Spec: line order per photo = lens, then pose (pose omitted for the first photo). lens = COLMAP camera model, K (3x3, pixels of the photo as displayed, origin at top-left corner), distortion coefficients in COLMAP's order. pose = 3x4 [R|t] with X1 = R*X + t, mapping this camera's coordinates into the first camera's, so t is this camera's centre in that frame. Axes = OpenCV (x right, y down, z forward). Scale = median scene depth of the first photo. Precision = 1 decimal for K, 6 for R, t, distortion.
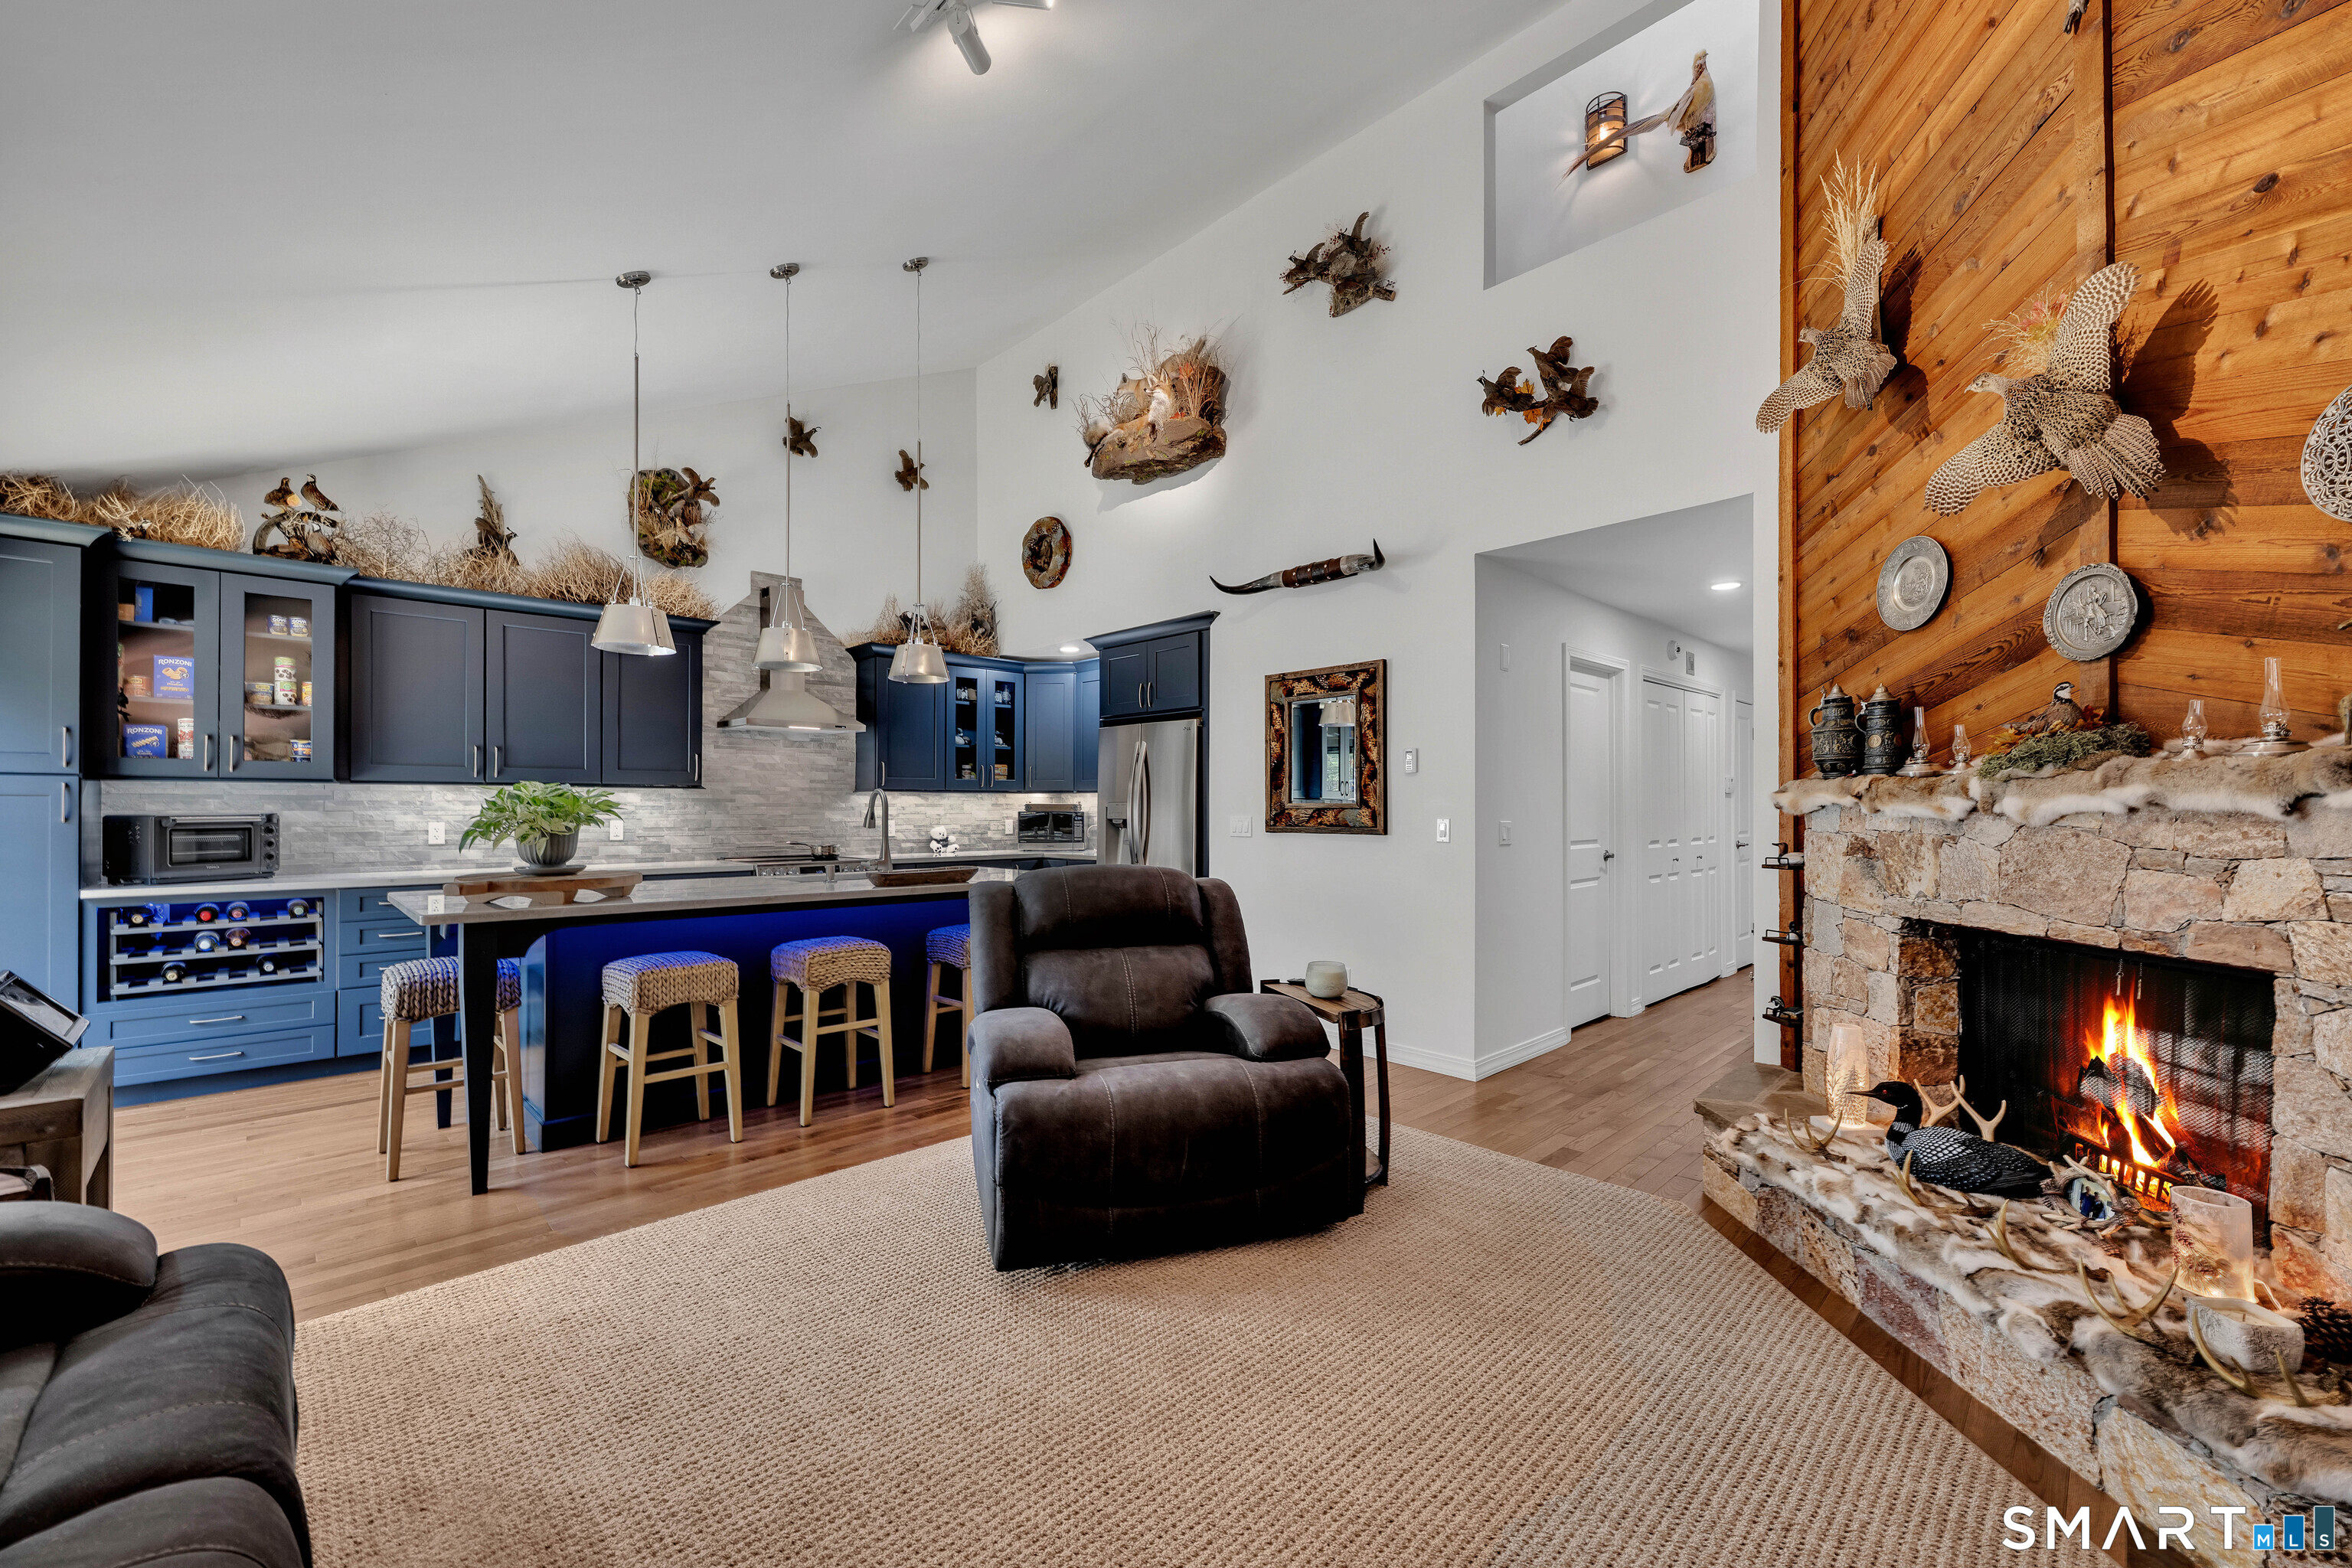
lens RADIAL K [[936.5, 0, 1187.6], [0, 936.5, 820.9], [0, 0, 1]] dist [-0.004093, 0.000196]
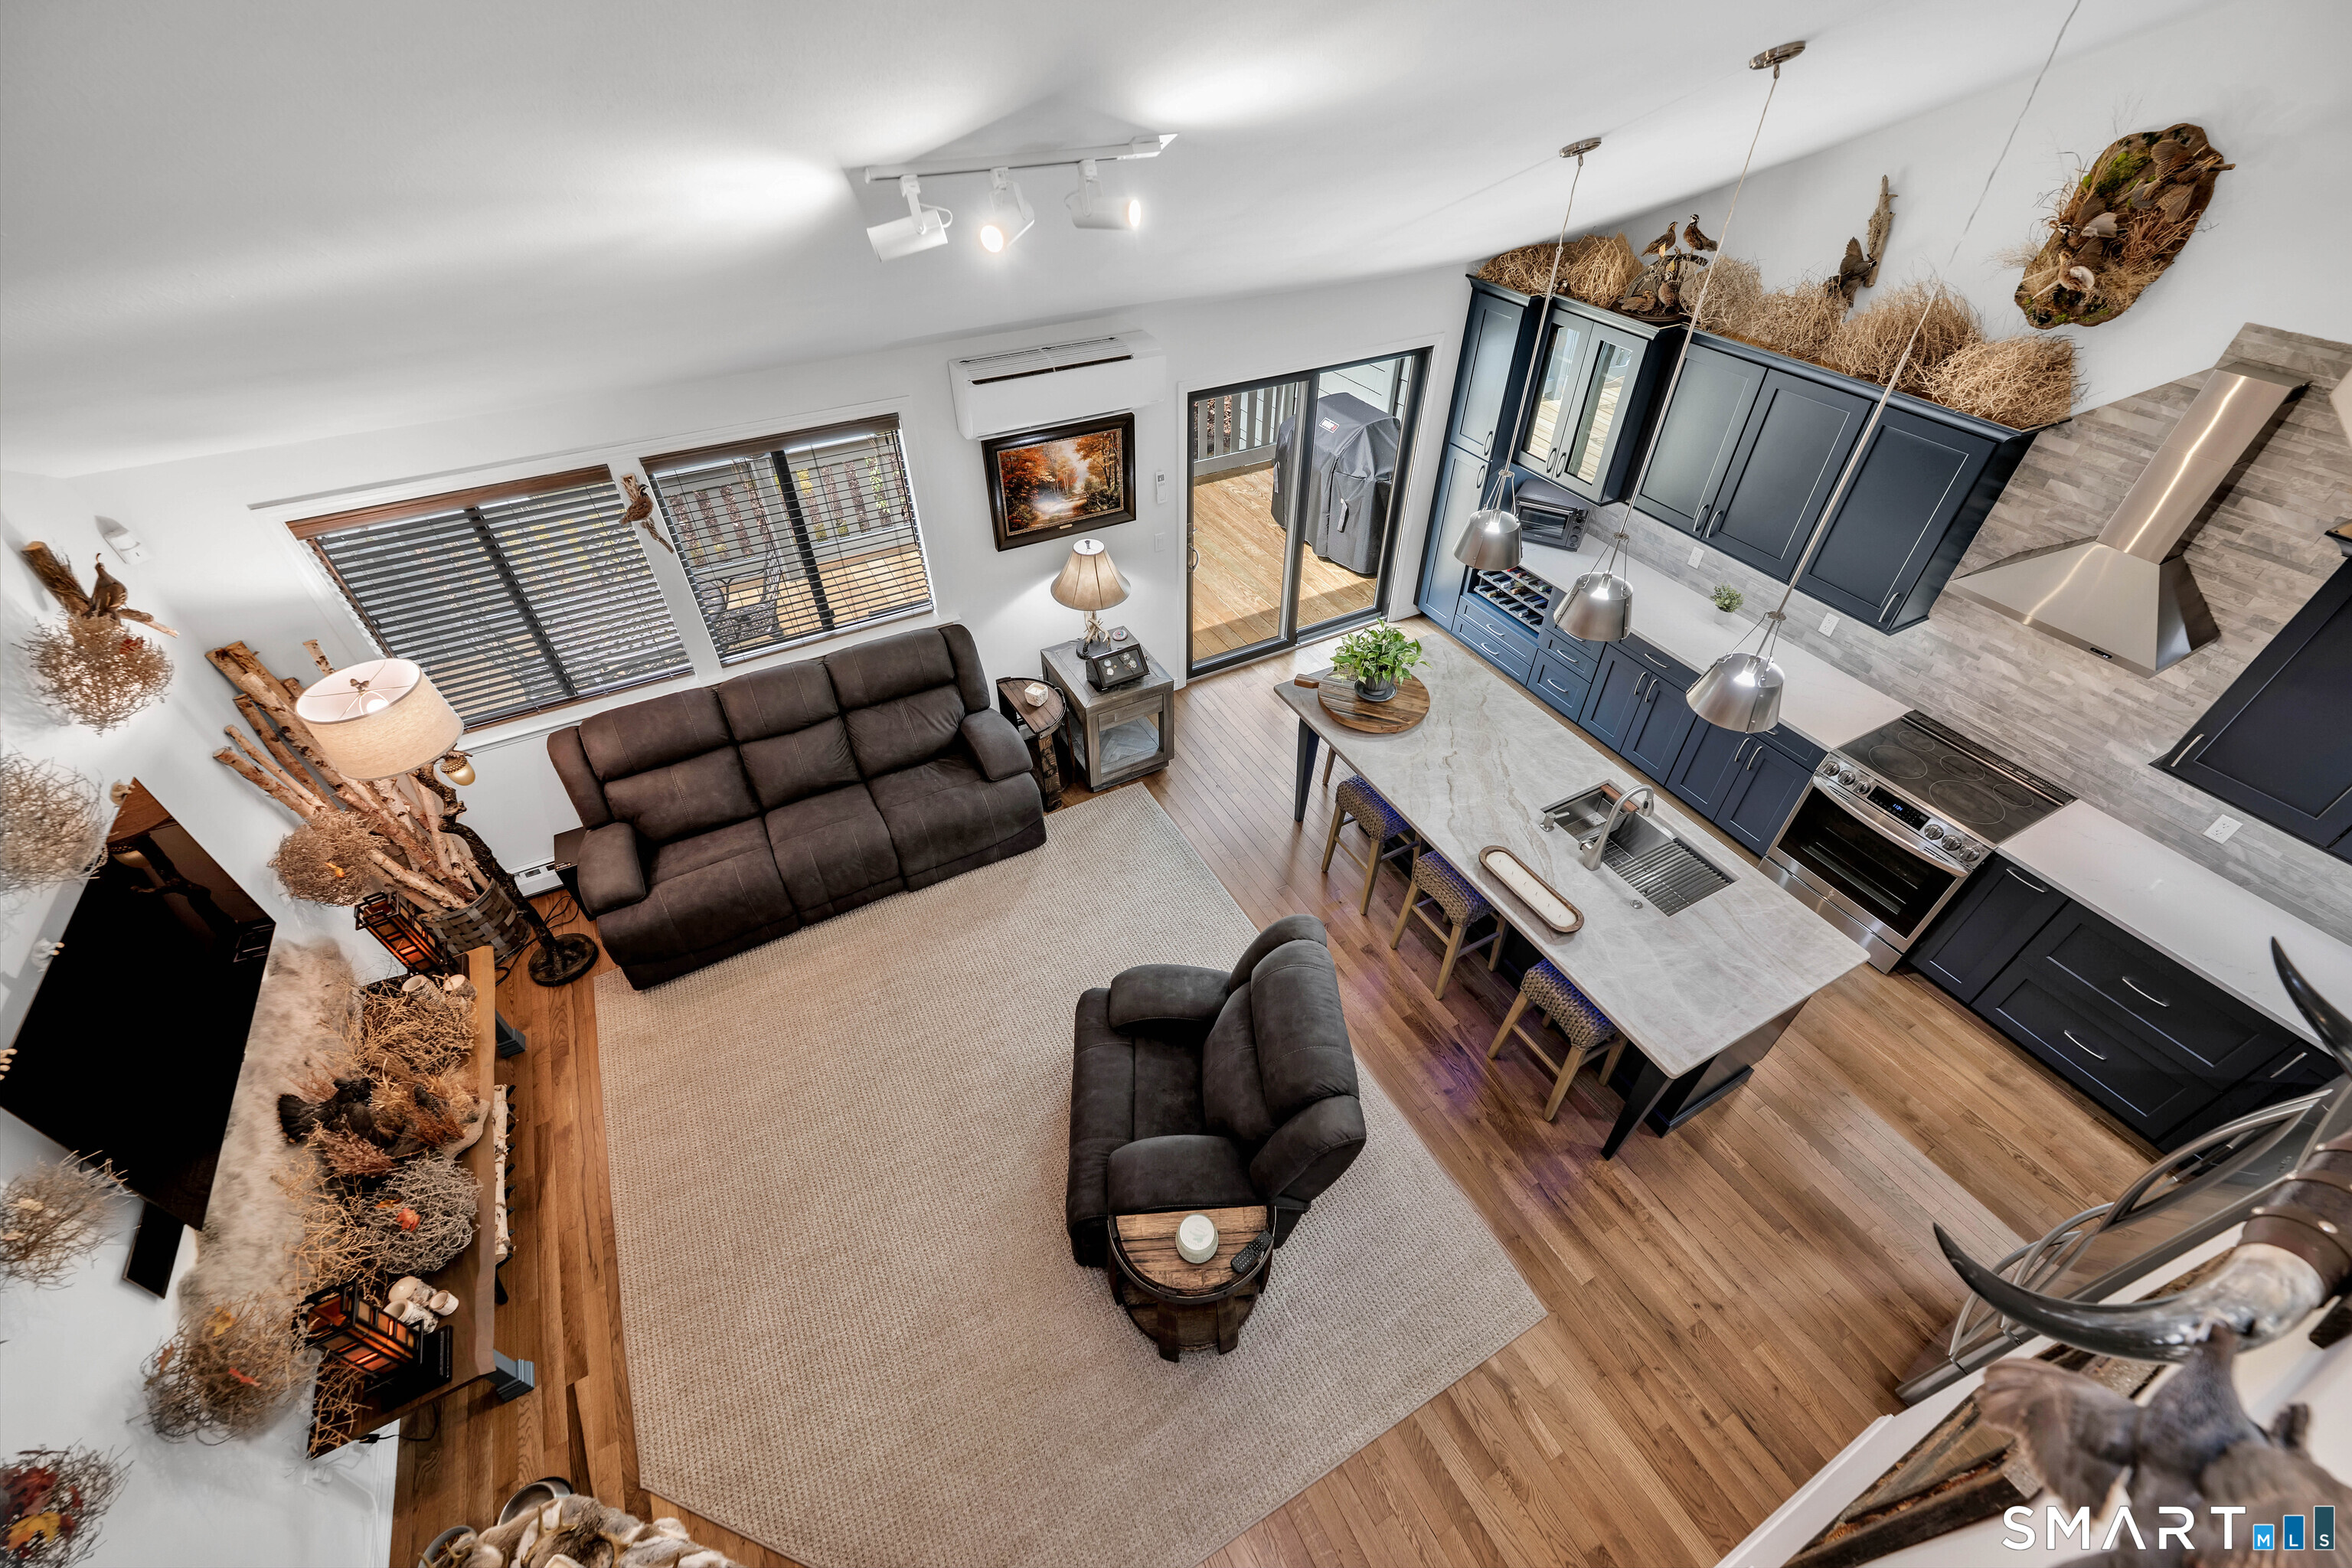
lens RADIAL K [[936.5, 0, 1197.8], [0, 936.5, 800.2], [0, 0, 1]] dist [-0.004093, 0.000196]
pose [[-0.272538, 0.648437, -0.710811, 0.387569], [-0.015954, 0.735631, 0.677195, -0.589689], [0.962013, 0.195901, -0.190142, 0.788312]]
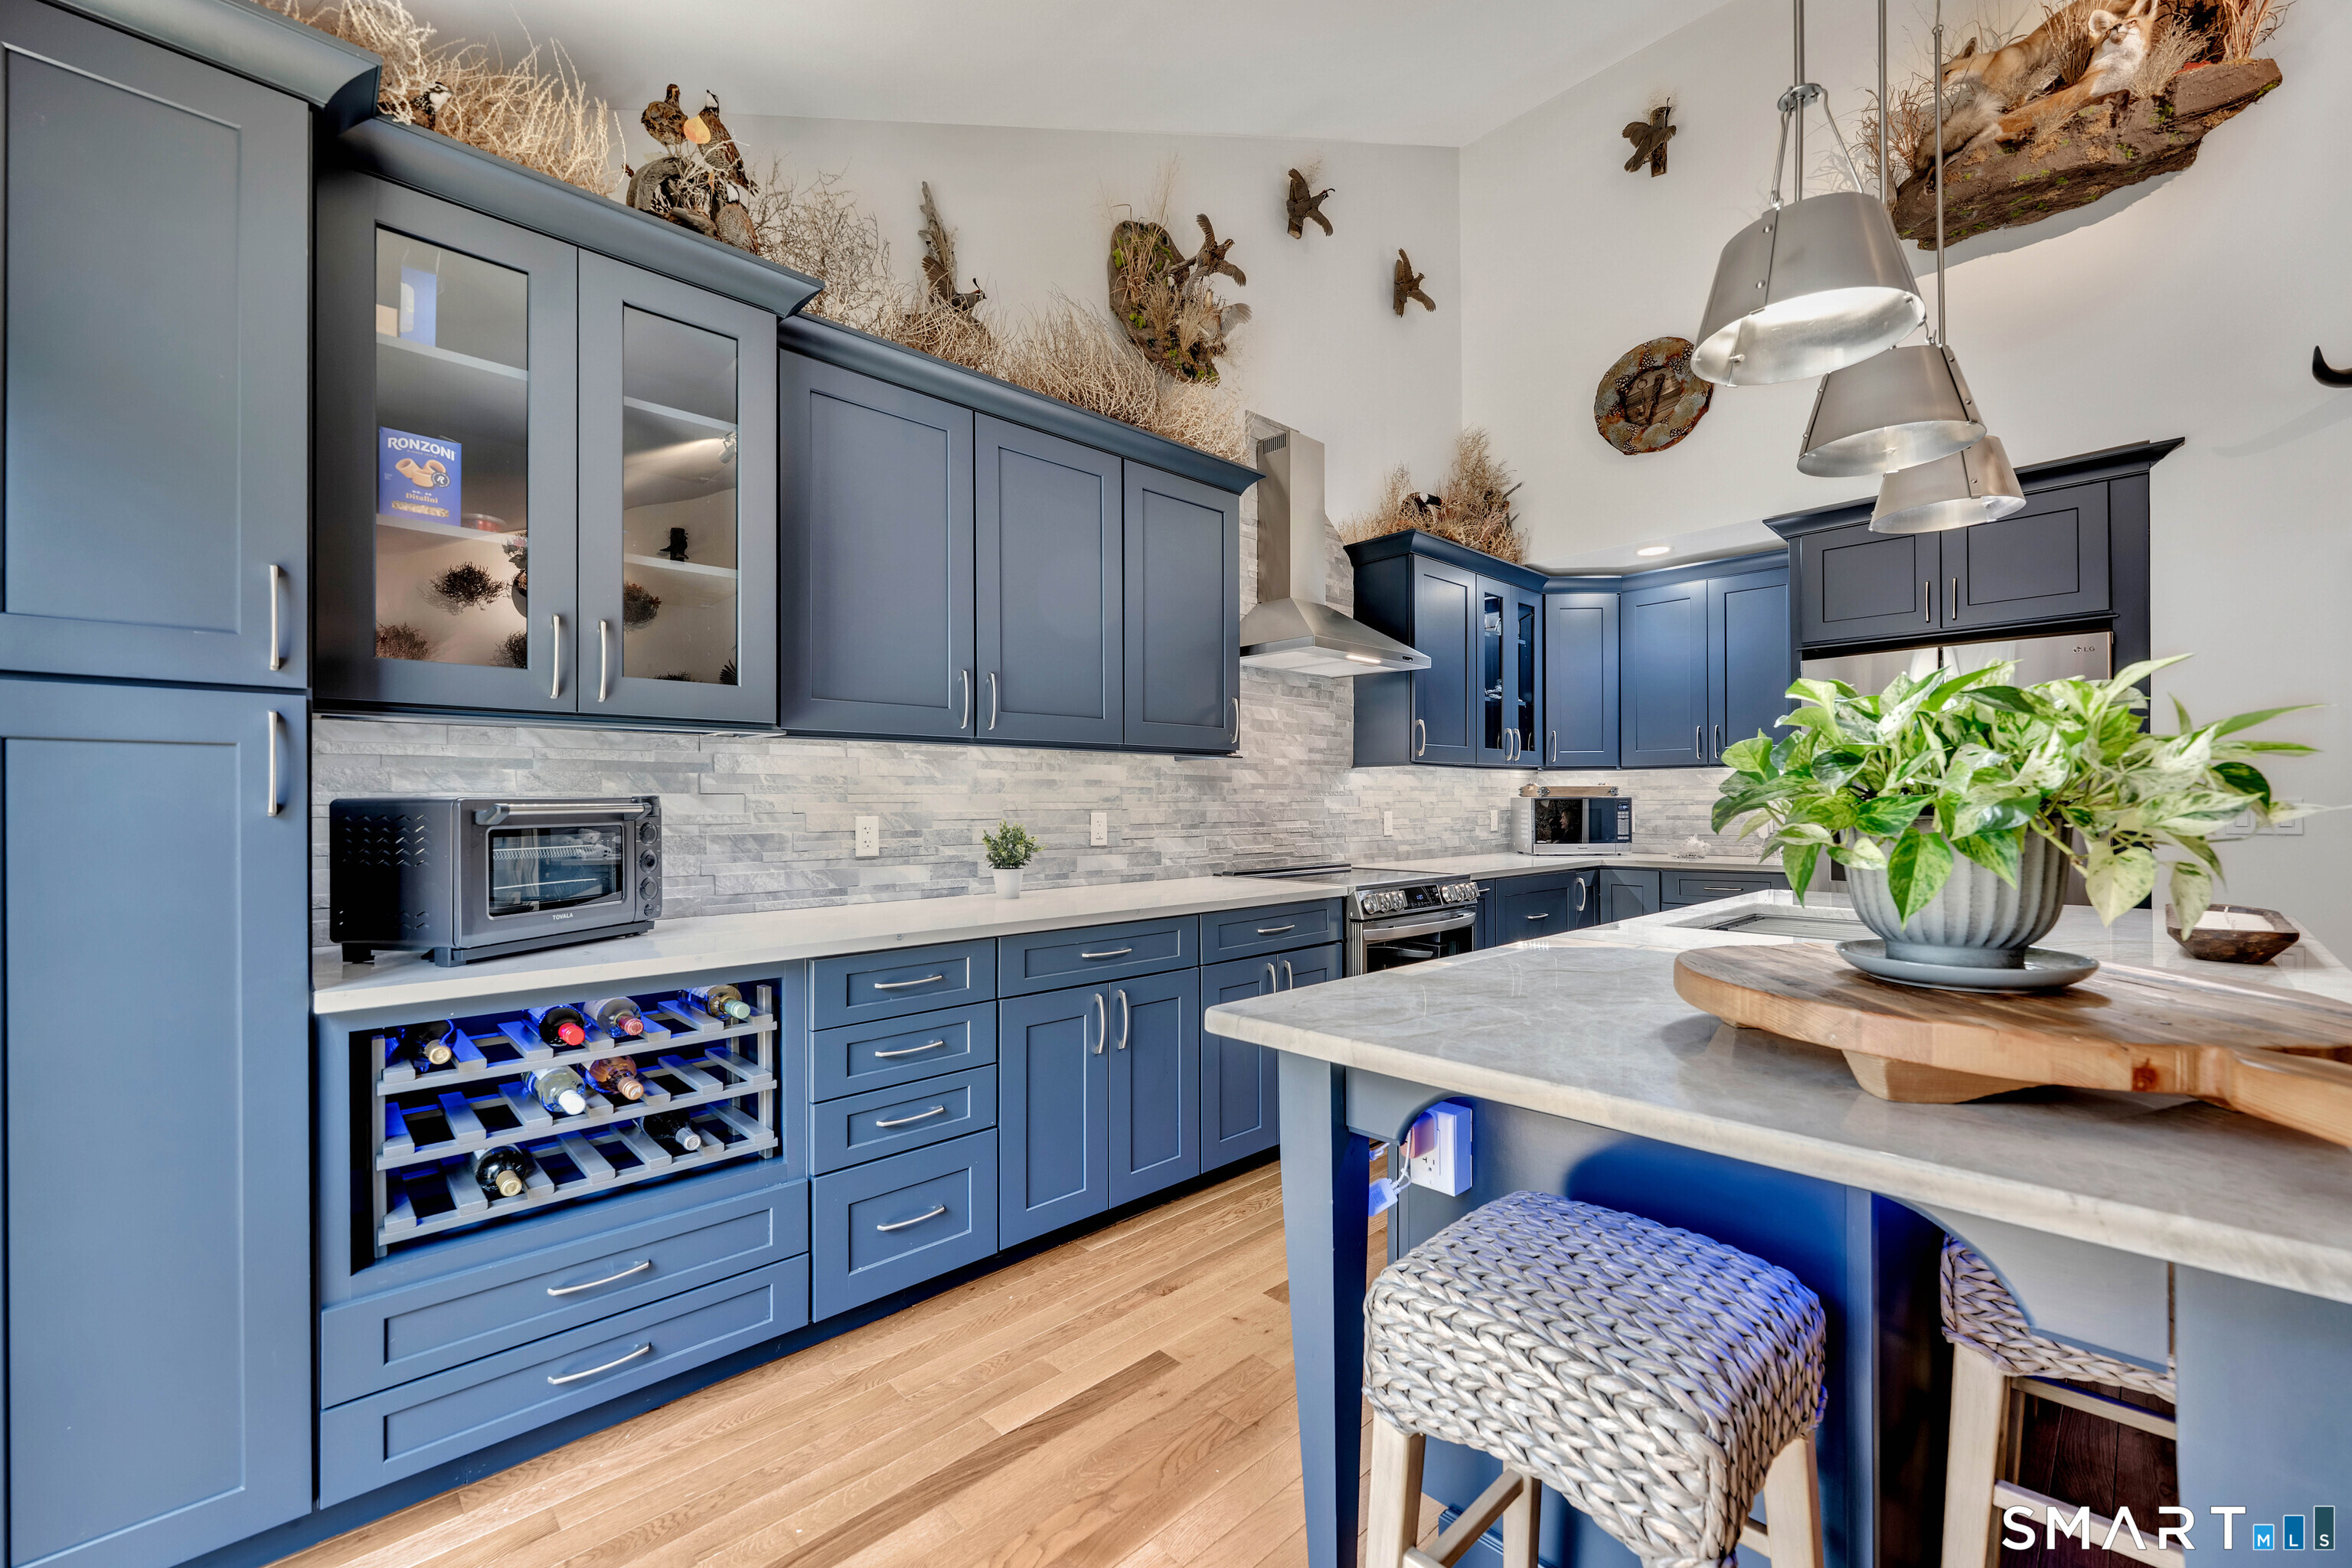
lens RADIAL K [[936.5, 0, 1189.3], [0, 936.5, 820.7], [0, 0, 1]] dist [-0.004093, 0.000196]
pose [[0.999923, -0.004189, -0.011709, -0.690498], [0.004266, 0.999970, 0.006541, 0.001936], [0.011681, -0.006591, 0.999910, 0.520053]]
